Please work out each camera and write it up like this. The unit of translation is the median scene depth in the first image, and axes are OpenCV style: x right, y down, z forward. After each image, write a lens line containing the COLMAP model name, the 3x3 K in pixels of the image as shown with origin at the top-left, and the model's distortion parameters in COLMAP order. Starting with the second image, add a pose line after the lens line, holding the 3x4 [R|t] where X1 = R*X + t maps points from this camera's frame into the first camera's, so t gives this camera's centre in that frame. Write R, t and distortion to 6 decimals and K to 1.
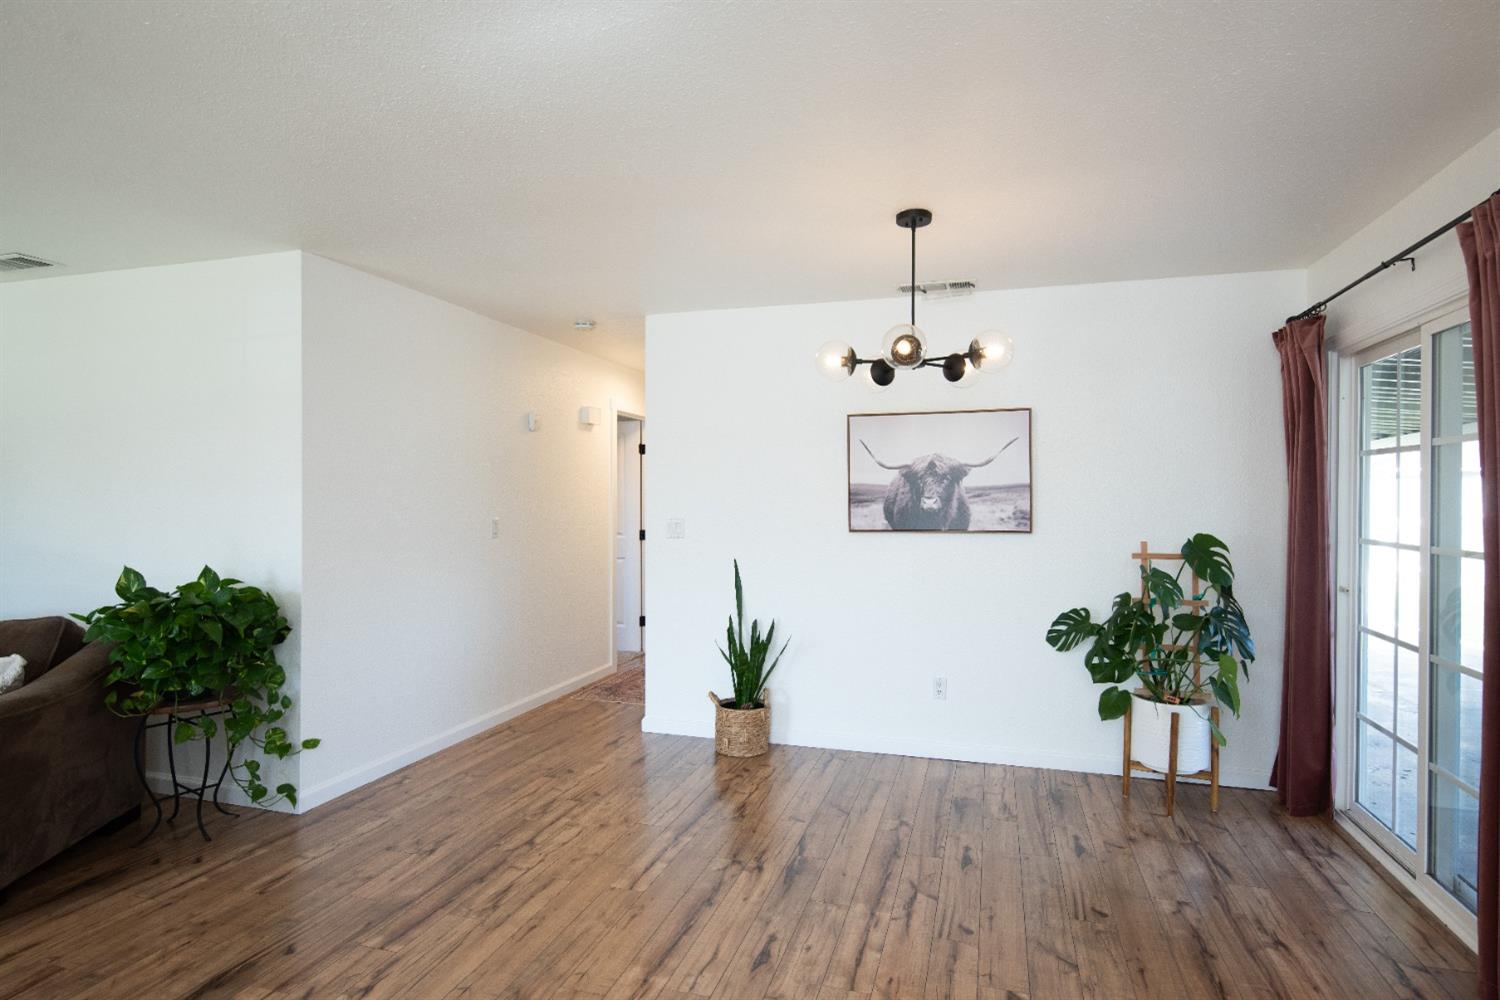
lens RADIAL K [[800.6, 0, 760.2], [0, 800.6, 501.3], [0, 0, 1]] dist [0.000772, -0.000042]
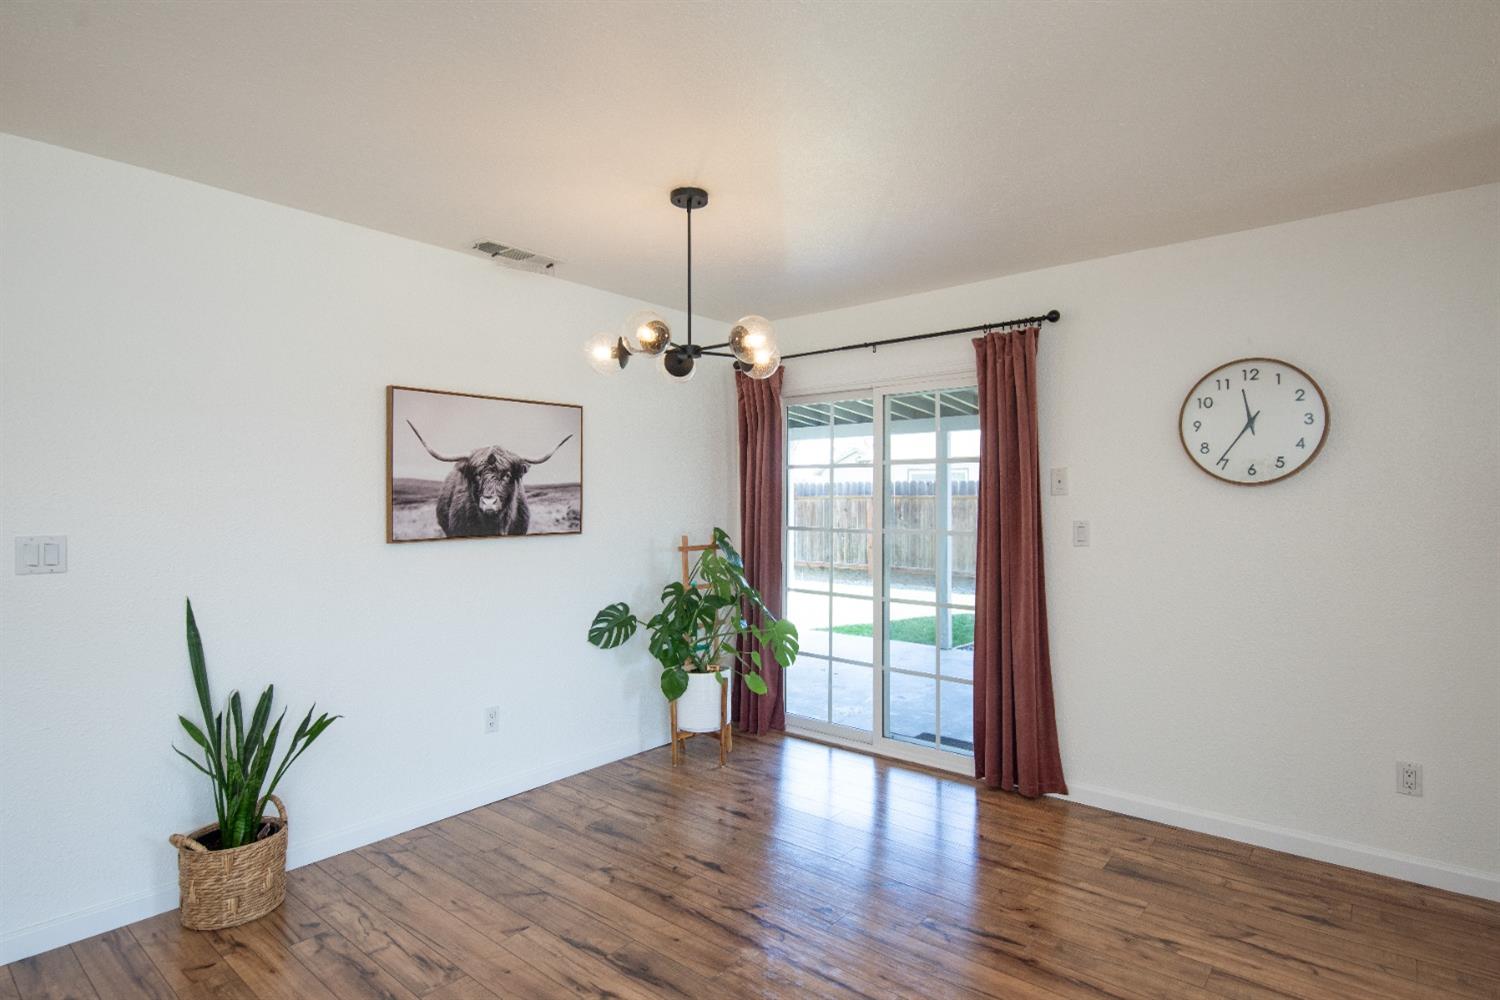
lens RADIAL K [[768.4, 0, 780.8], [0, 768.4, 493.8], [0, 0, 1]] dist [0.000681, -0.000516]
pose [[0.377846, 0.004690, 0.925857, -0.435089], [0.002175, 0.999980, -0.005953, -0.002680], [-0.925866, 0.004263, 0.377828, 0.415237]]
